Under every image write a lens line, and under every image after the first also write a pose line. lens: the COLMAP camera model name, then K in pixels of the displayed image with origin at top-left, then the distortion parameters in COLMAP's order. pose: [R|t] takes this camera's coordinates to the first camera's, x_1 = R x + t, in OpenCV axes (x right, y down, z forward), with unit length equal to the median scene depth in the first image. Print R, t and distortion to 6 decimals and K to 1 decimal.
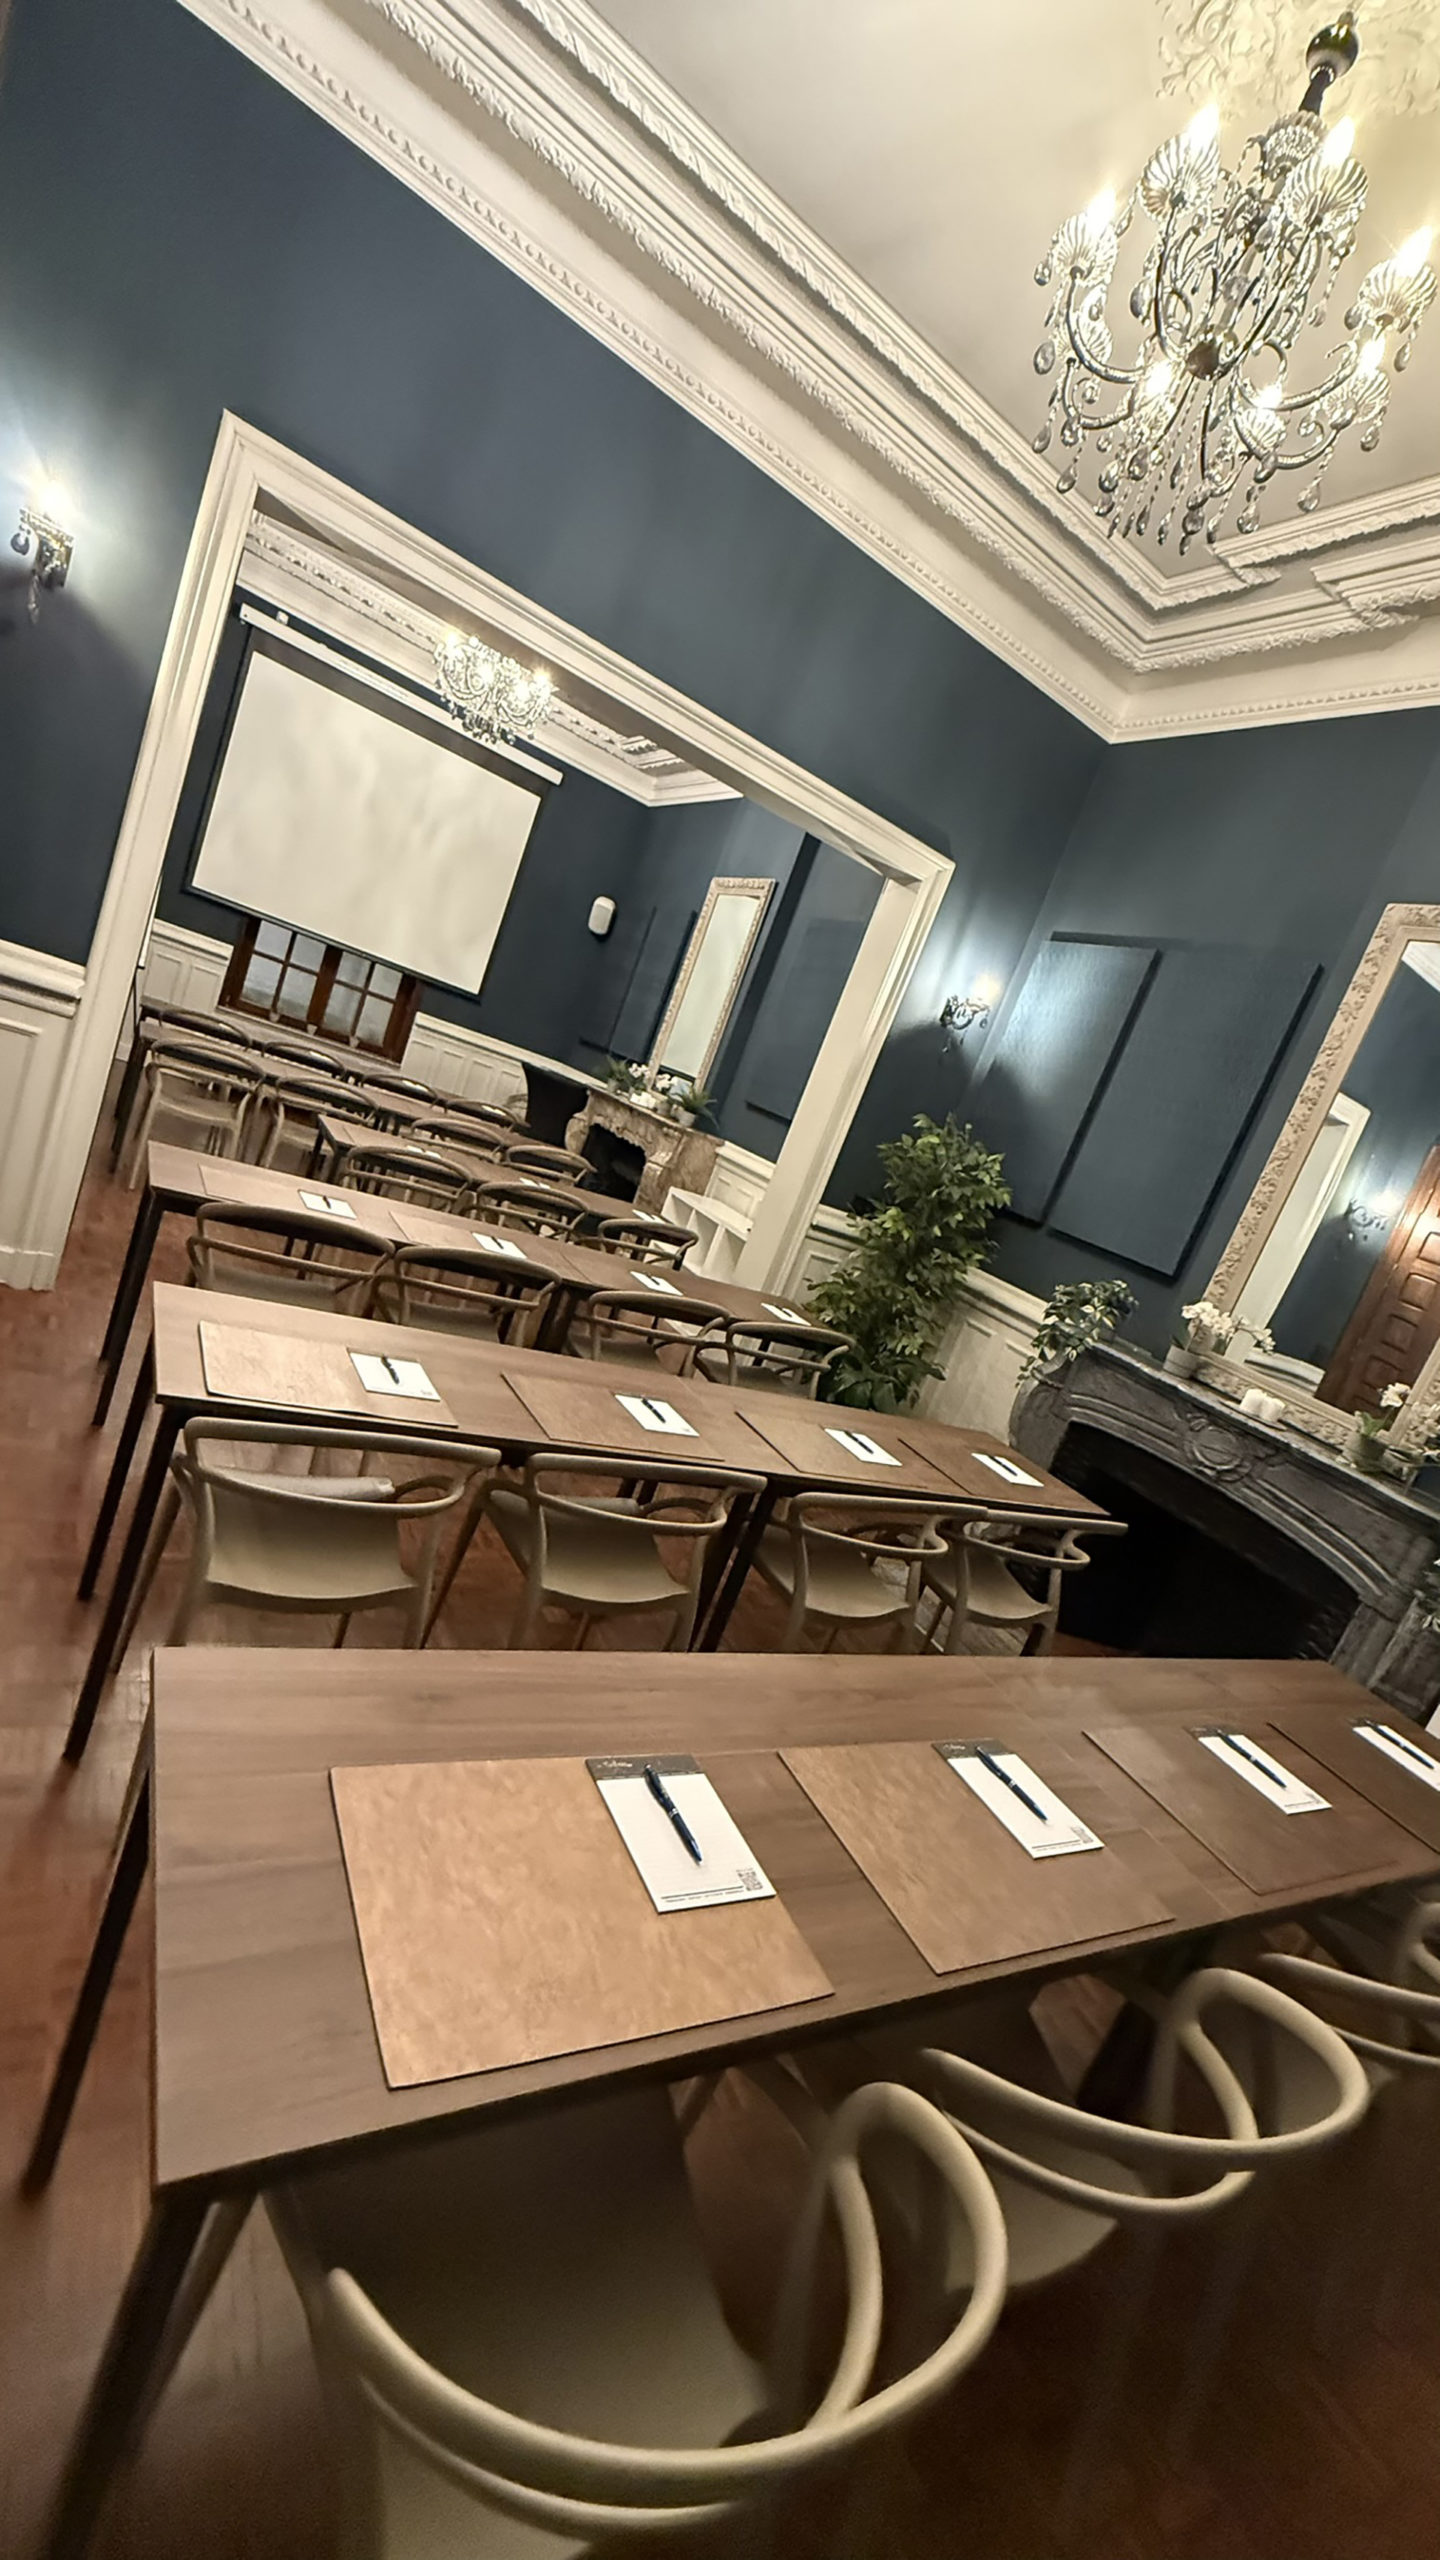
lens RADIAL K [[1018.0, 0, 720.0], [0, 1018.0, 1280.0], [0, 0, 1]] dist [0.000030, 0.000091]
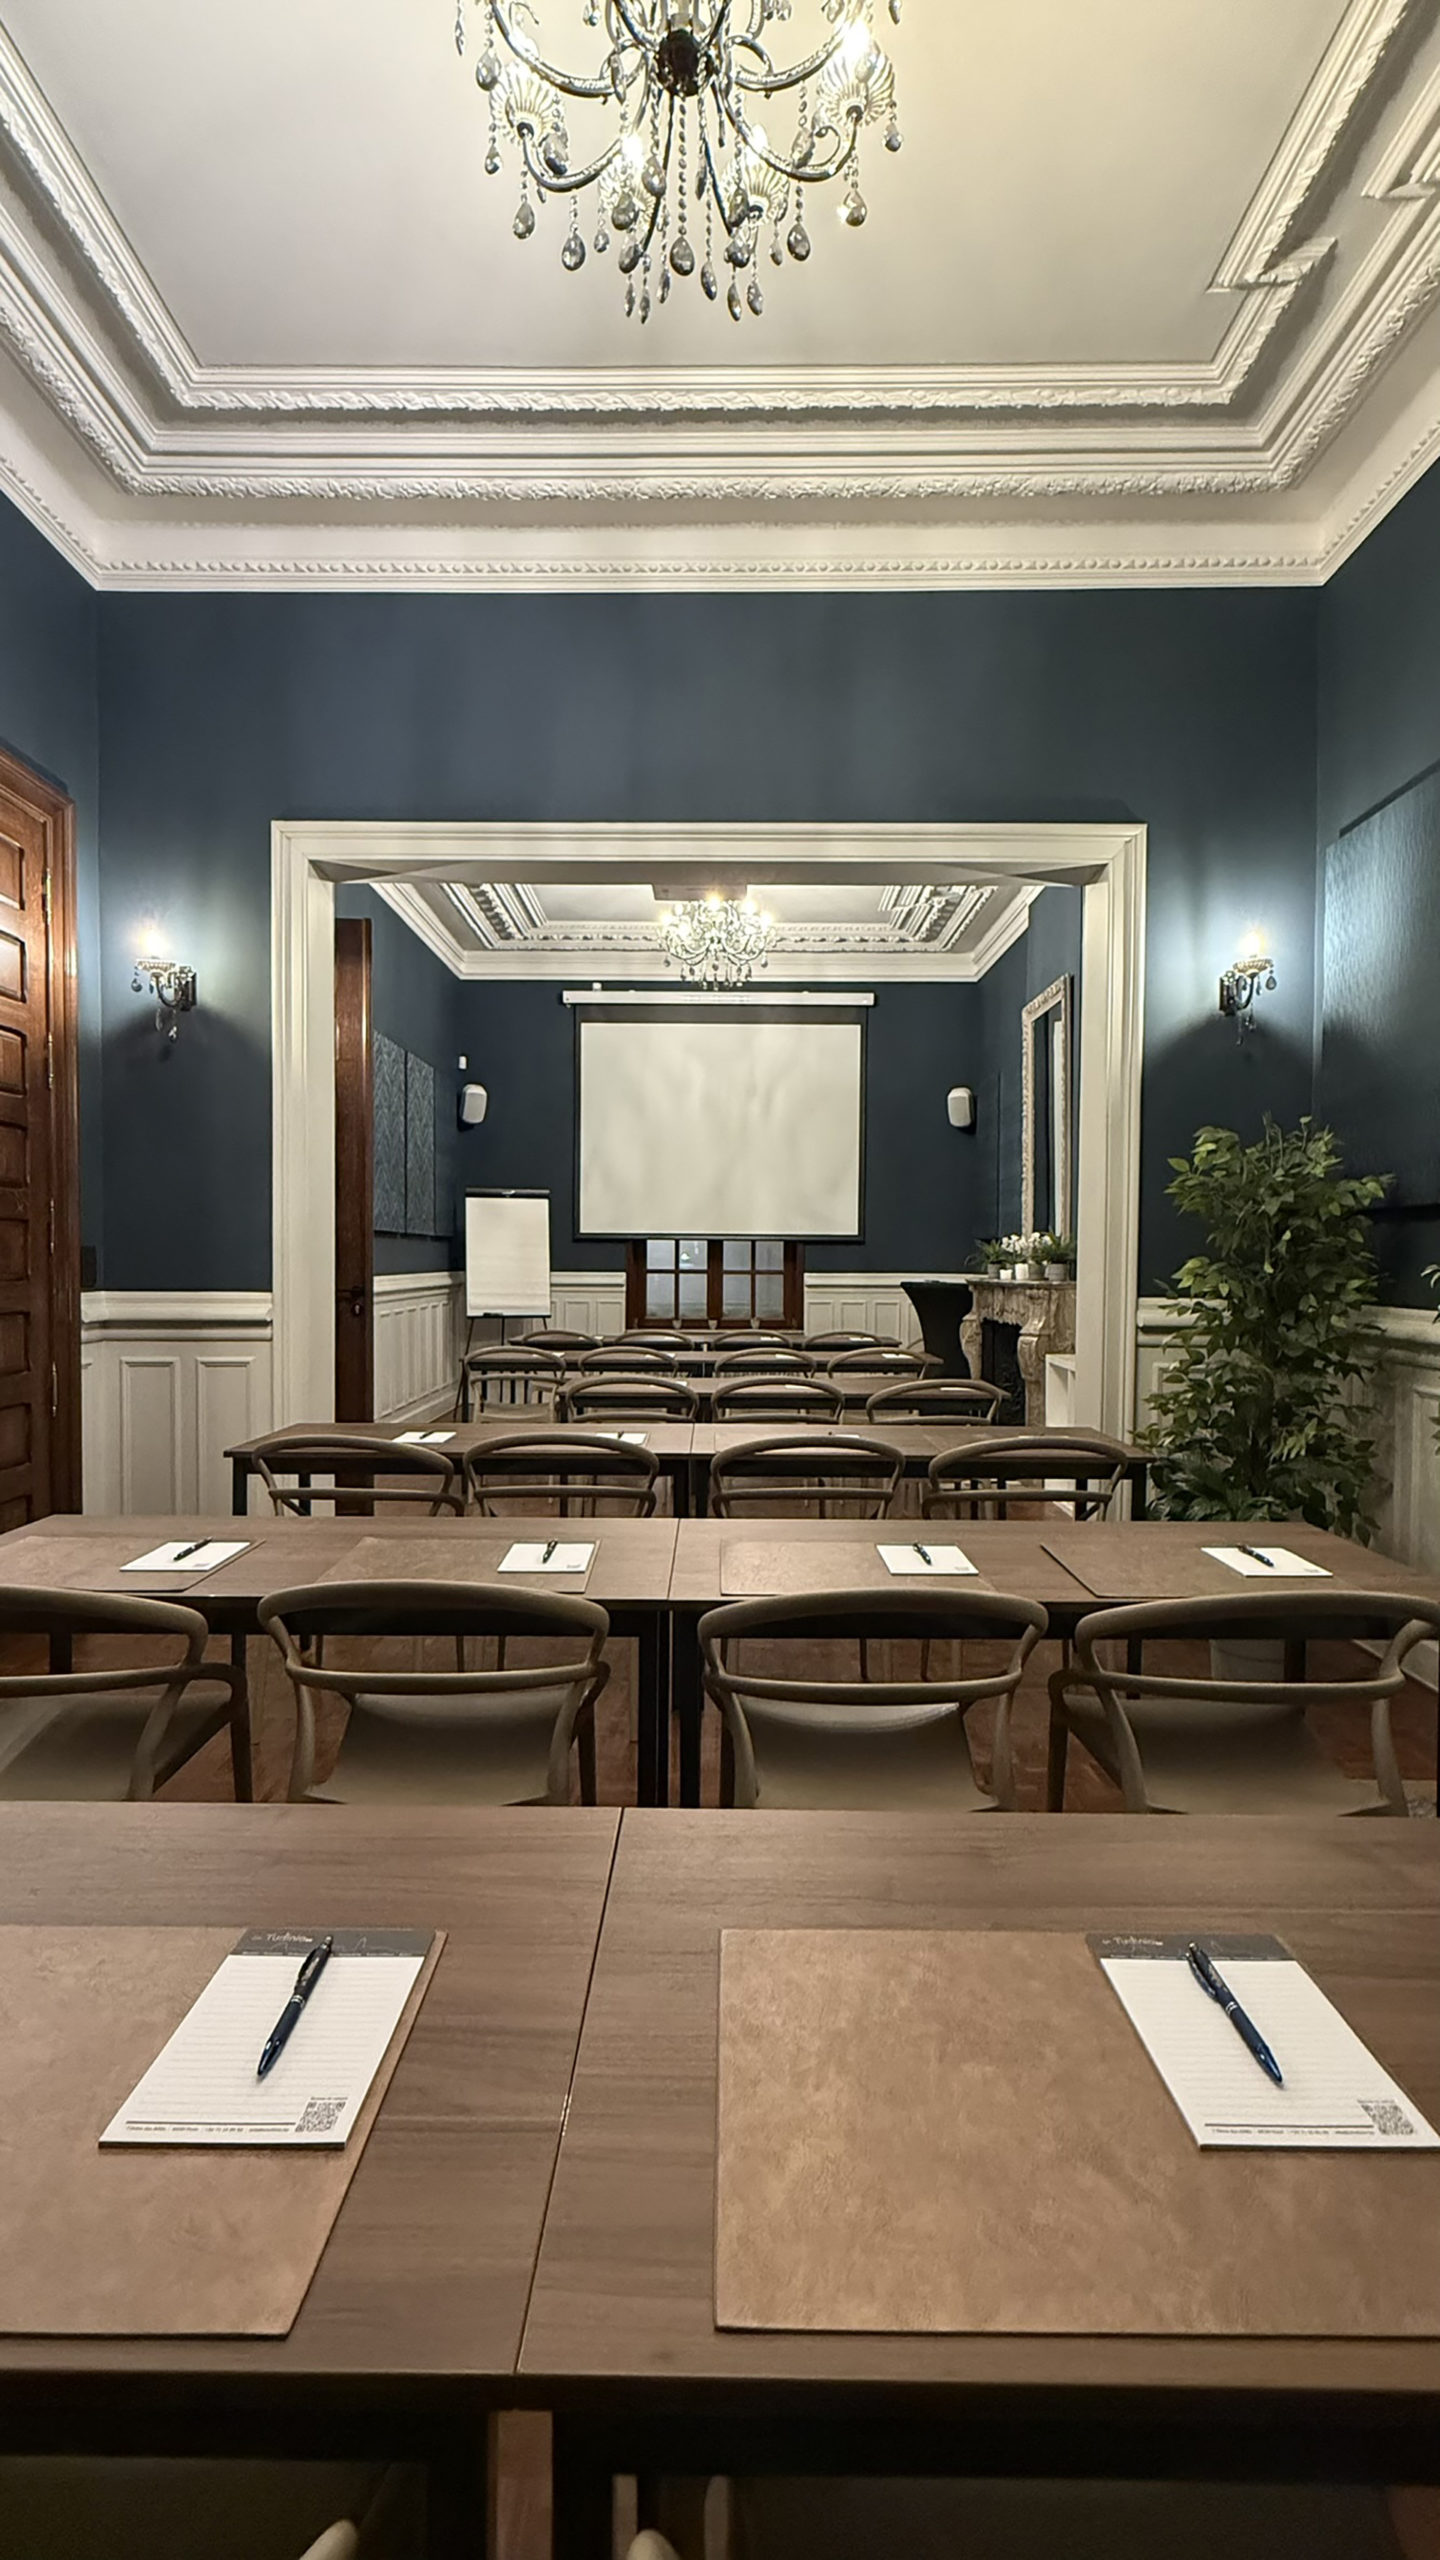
lens RADIAL K [[1108.9, 0, 717.6], [0, 1108.9, 1285.8], [0, 0, 1]] dist [0.001203, 0.000290]
pose [[0.813571, -0.334566, -0.475571, 0.250042], [0.197925, 0.928385, -0.314528, 0.116560], [0.546744, 0.161763, 0.821525, 0.187718]]
